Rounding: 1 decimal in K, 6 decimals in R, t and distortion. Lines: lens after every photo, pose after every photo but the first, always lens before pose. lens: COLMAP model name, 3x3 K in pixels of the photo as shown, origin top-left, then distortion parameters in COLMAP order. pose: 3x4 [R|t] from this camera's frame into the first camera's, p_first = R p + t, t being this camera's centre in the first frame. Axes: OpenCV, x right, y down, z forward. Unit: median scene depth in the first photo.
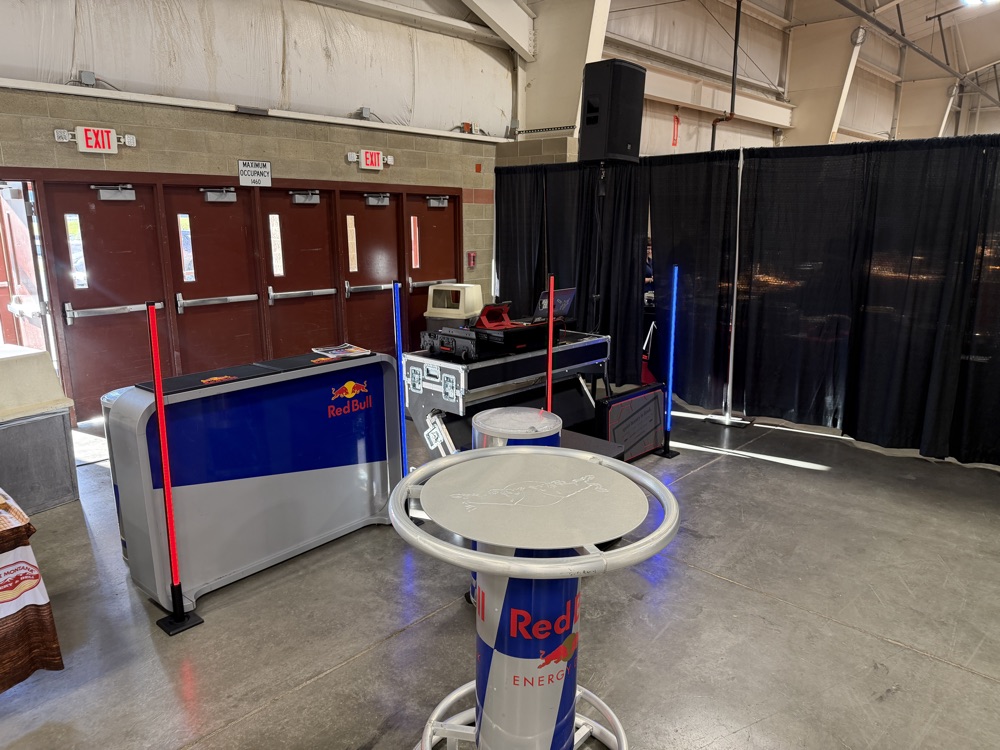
lens RADIAL K [[697.5, 0, 501.3], [0, 697.5, 389.1], [0, 0, 1]] dist [0.005006, -0.024877]
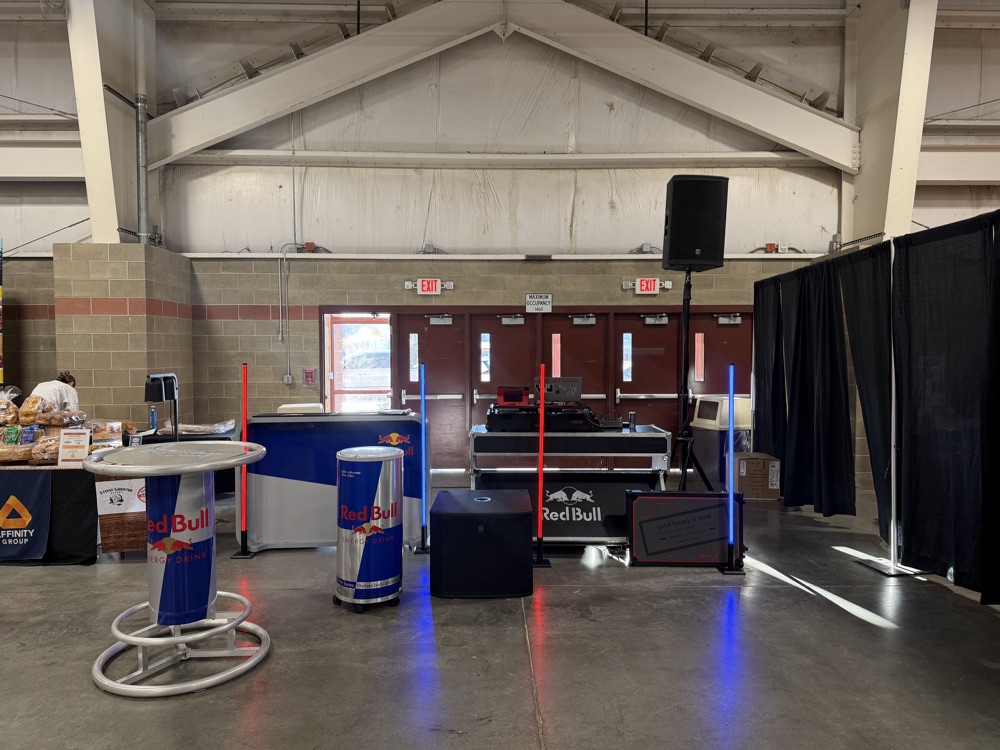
lens RADIAL K [[699.3, 0, 500.0], [0, 699.3, 375.0], [0, 0, 1]] dist [0.200732, -0.450537]
pose [[0.688878, 0.016847, -0.724682, 0.585300], [-0.170312, 0.975506, -0.139219, 0.021365], [0.704586, 0.219327, 0.674874, 0.088837]]
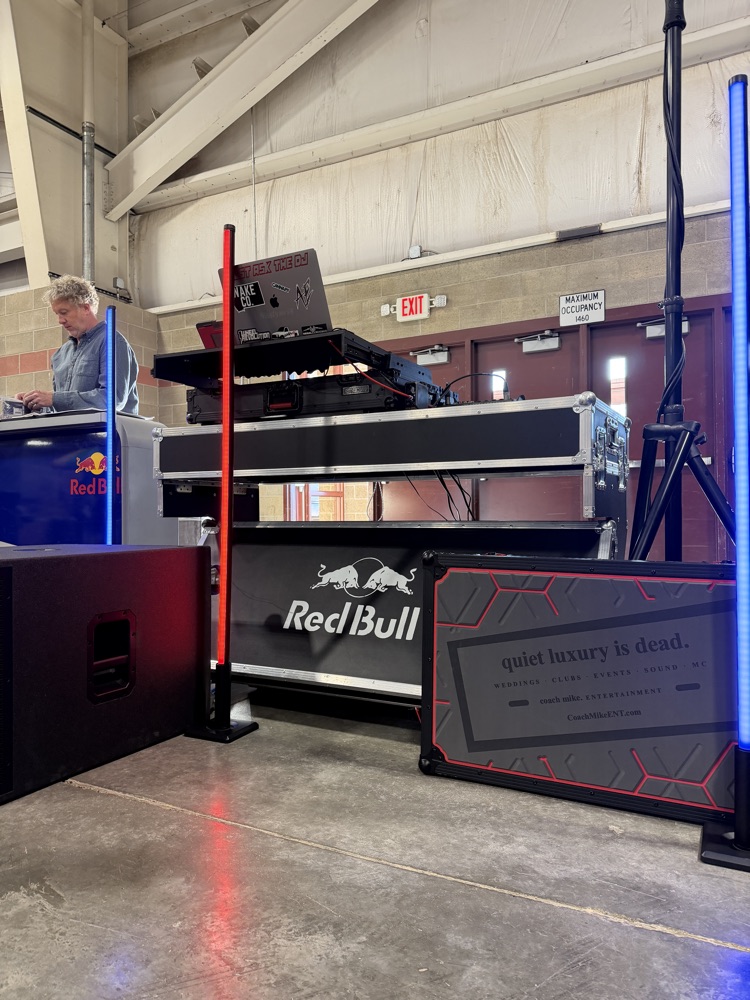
lens RADIAL K [[700.9, 0, 365.2], [0, 700.9, 499.5], [0, 0, 1]] dist [0.092601, -0.164958]
pose [[0.253720, -0.022745, -0.967010, 0.368815], [-0.226925, 0.970423, -0.082365, 0.021802], [0.940282, 0.240337, 0.241054, 0.660651]]
